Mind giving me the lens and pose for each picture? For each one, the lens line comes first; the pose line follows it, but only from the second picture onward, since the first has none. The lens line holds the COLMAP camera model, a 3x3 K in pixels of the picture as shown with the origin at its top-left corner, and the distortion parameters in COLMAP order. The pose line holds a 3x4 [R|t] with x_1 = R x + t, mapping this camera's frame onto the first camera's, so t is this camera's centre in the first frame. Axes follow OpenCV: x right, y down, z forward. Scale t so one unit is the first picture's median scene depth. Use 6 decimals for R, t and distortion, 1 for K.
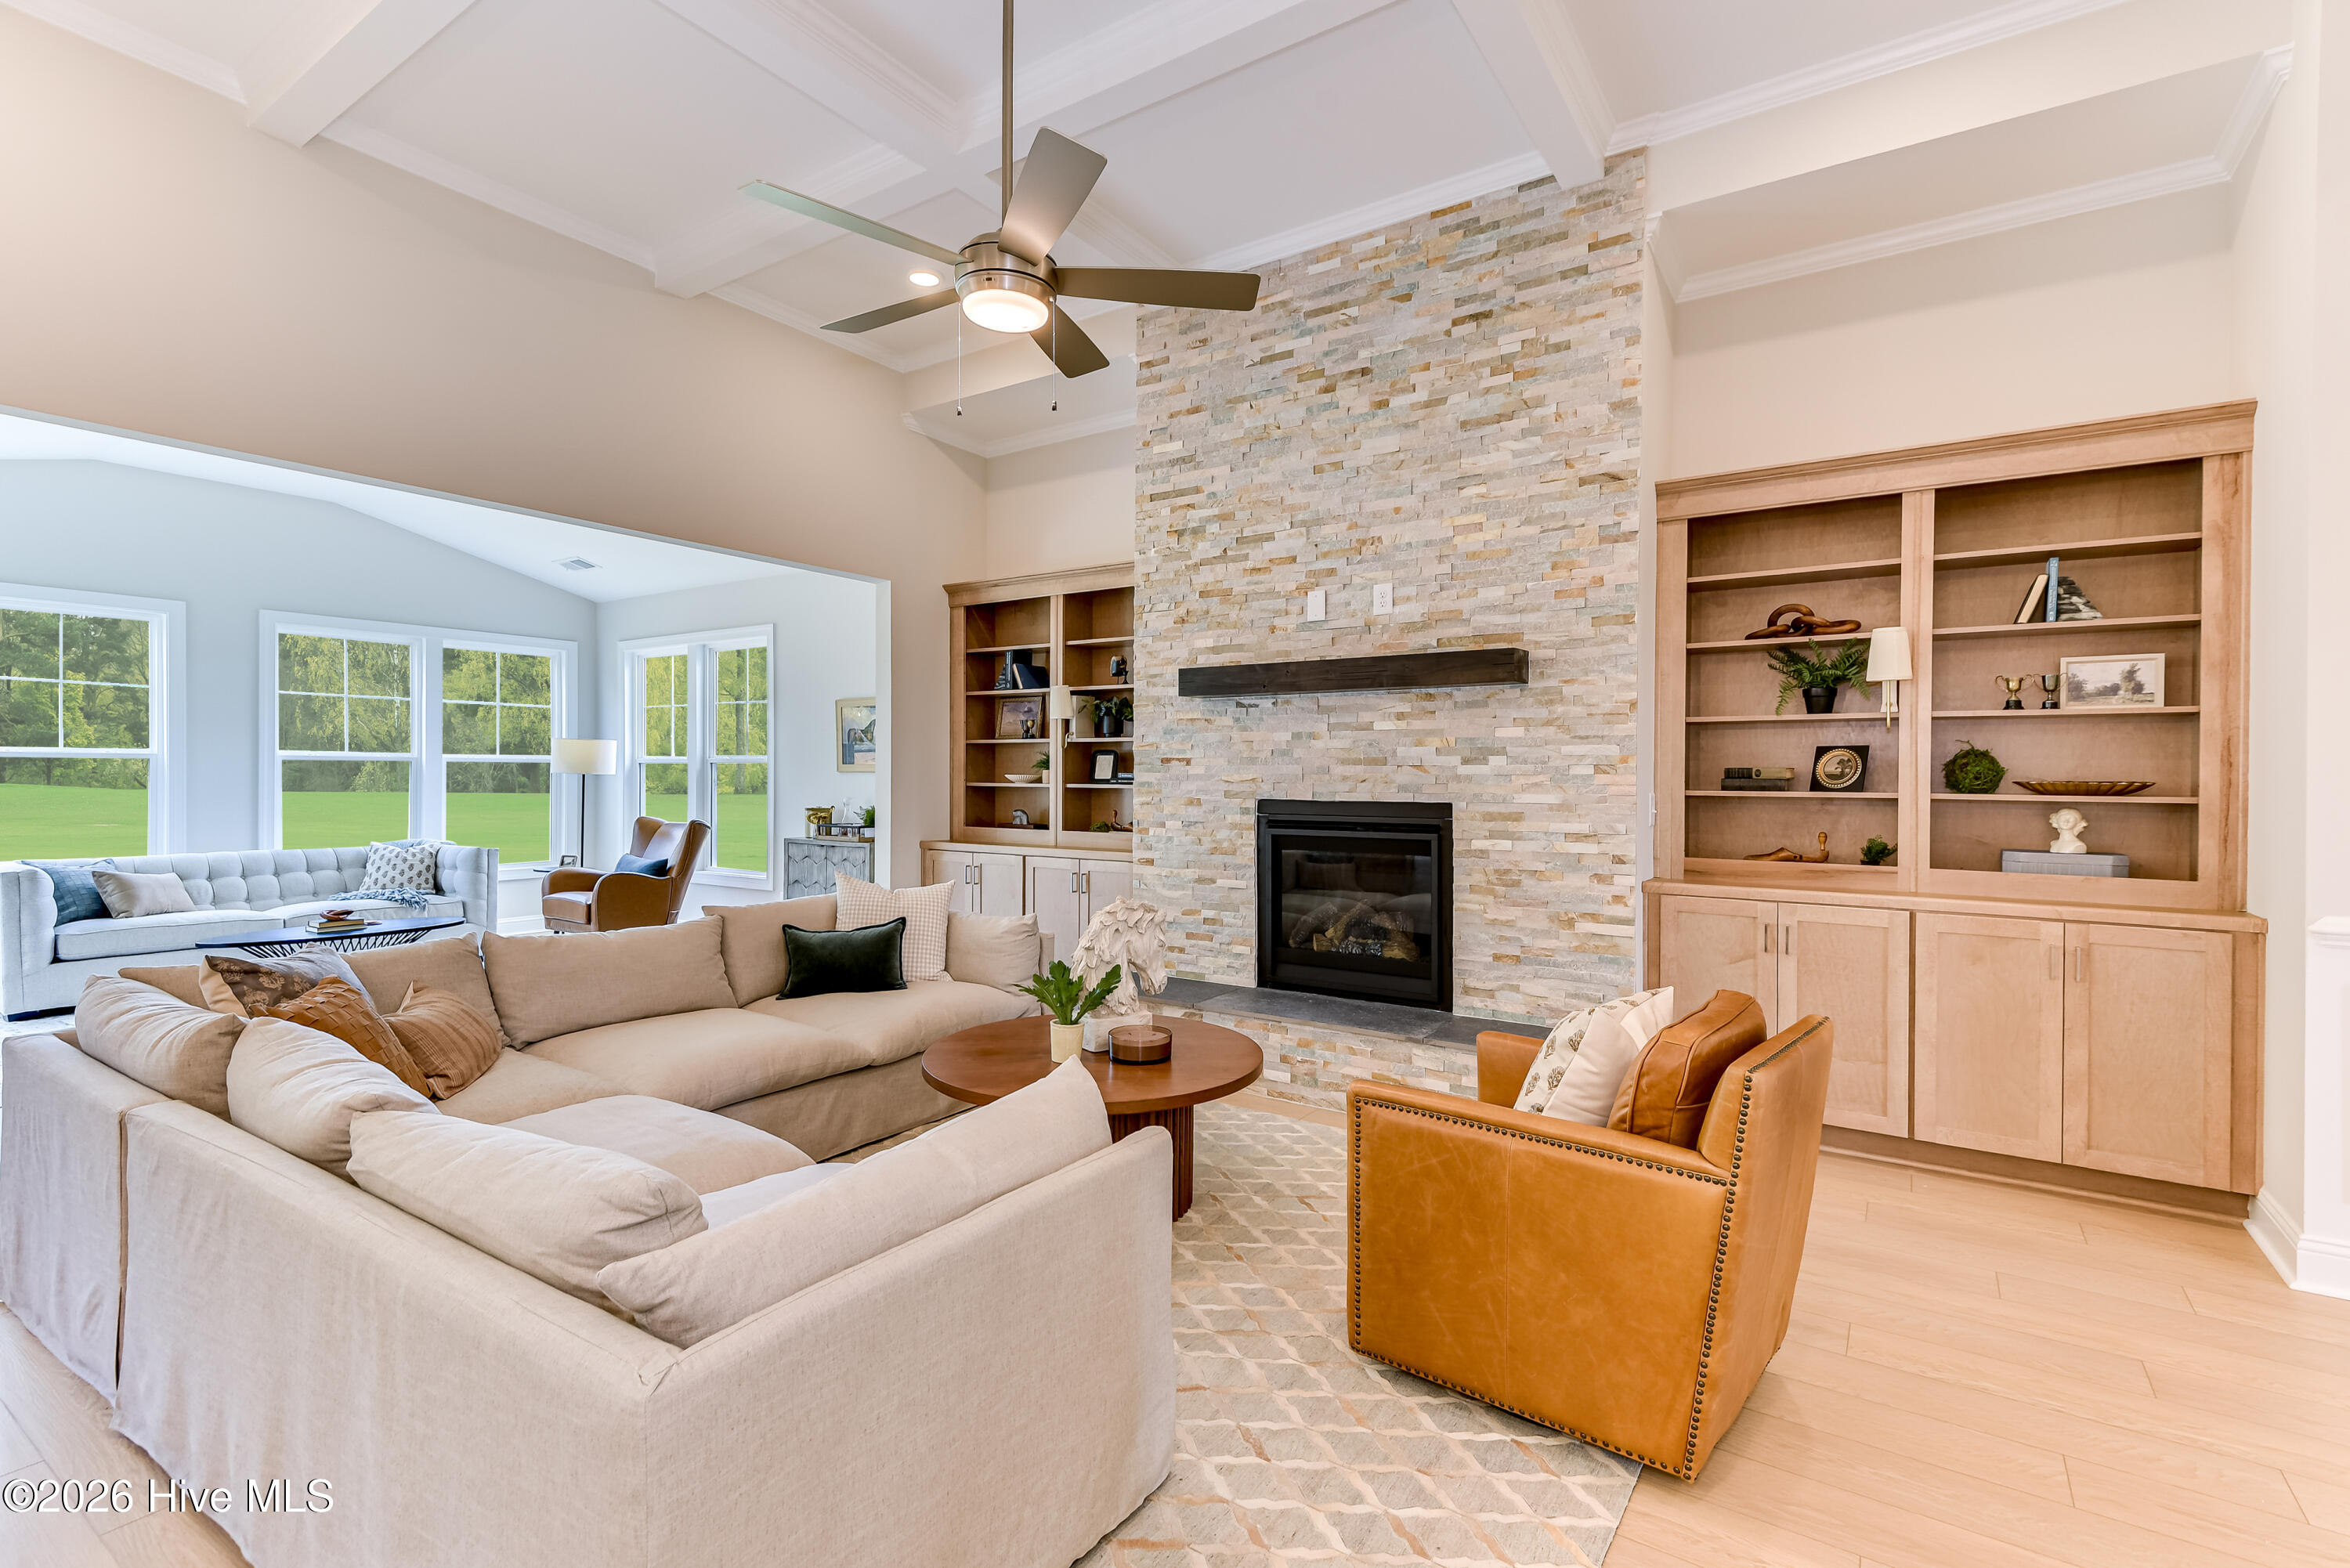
lens RADIAL K [[1094.2, 0, 1175.0], [0, 1094.2, 784.0], [0, 0, 1]] dist [0.000211, -0.019970]
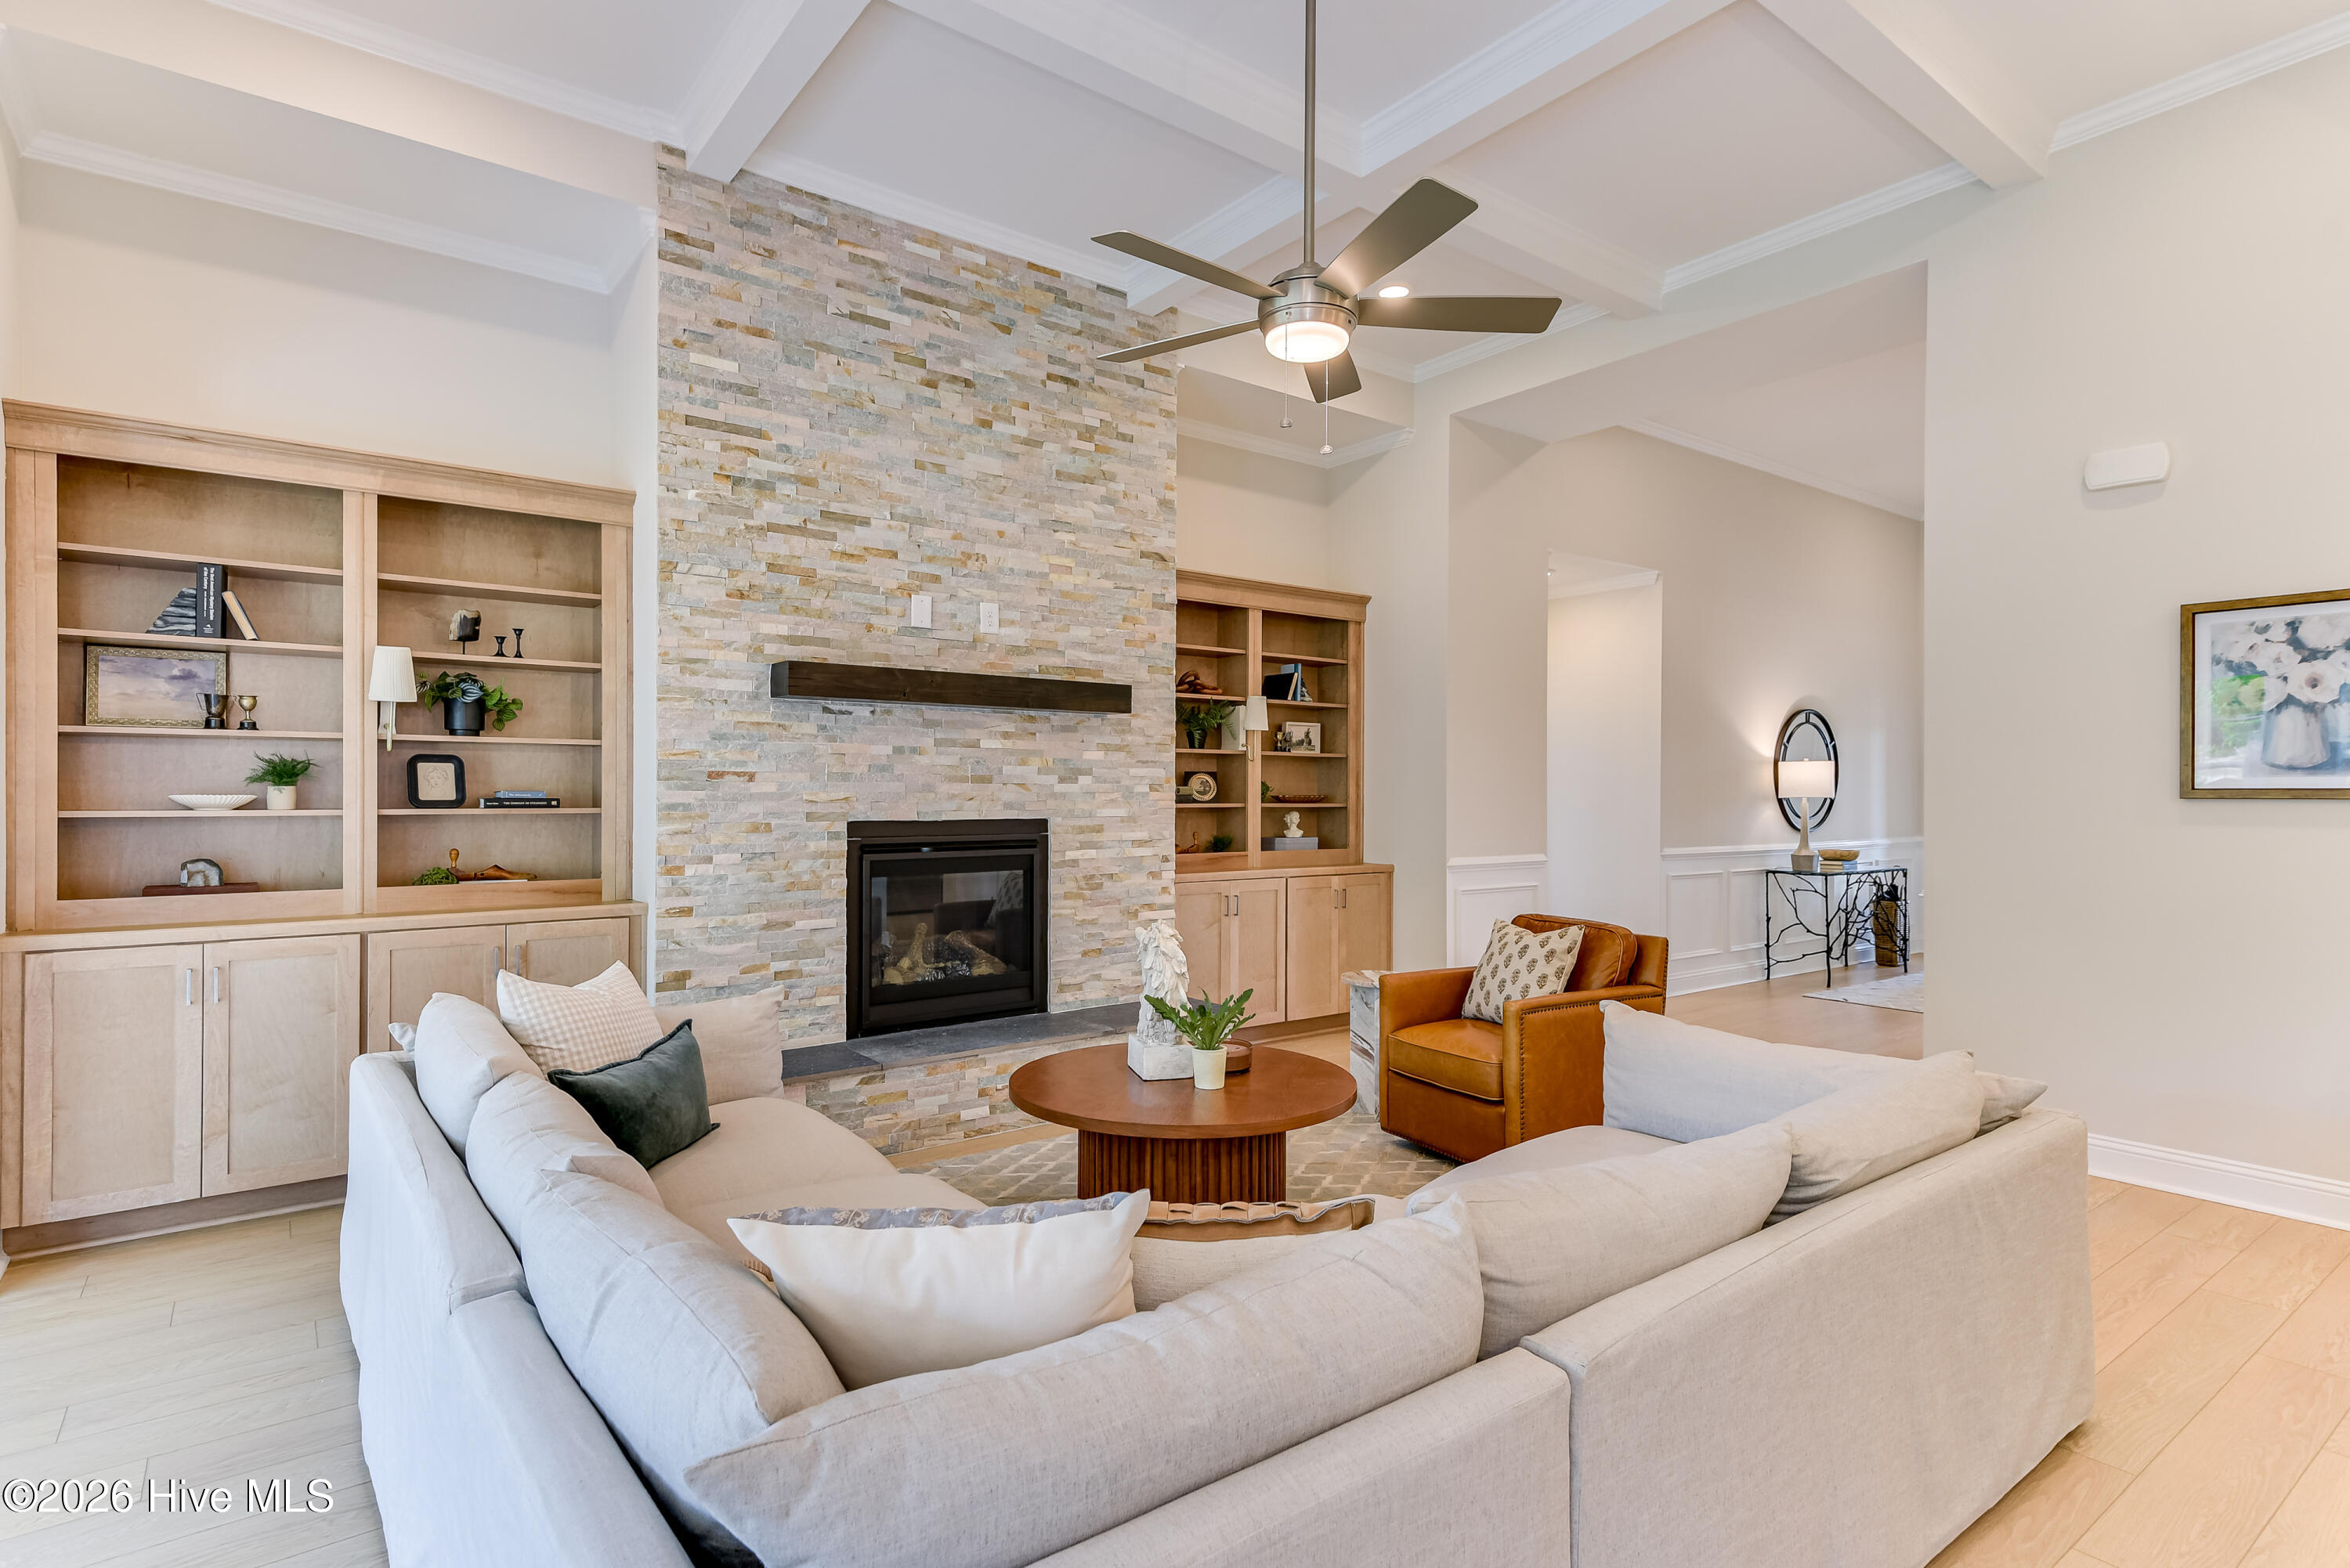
lens RADIAL K [[1137.6, 0, 1174.1], [0, 1137.6, 799.9], [0, 0, 1]] dist [-0.015035, 0.000083]
pose [[0.294698, -0.009128, 0.955547, -0.747950], [0.009440, 0.999933, 0.006640, -0.007049], [-0.955544, 0.007064, 0.294765, 0.522248]]
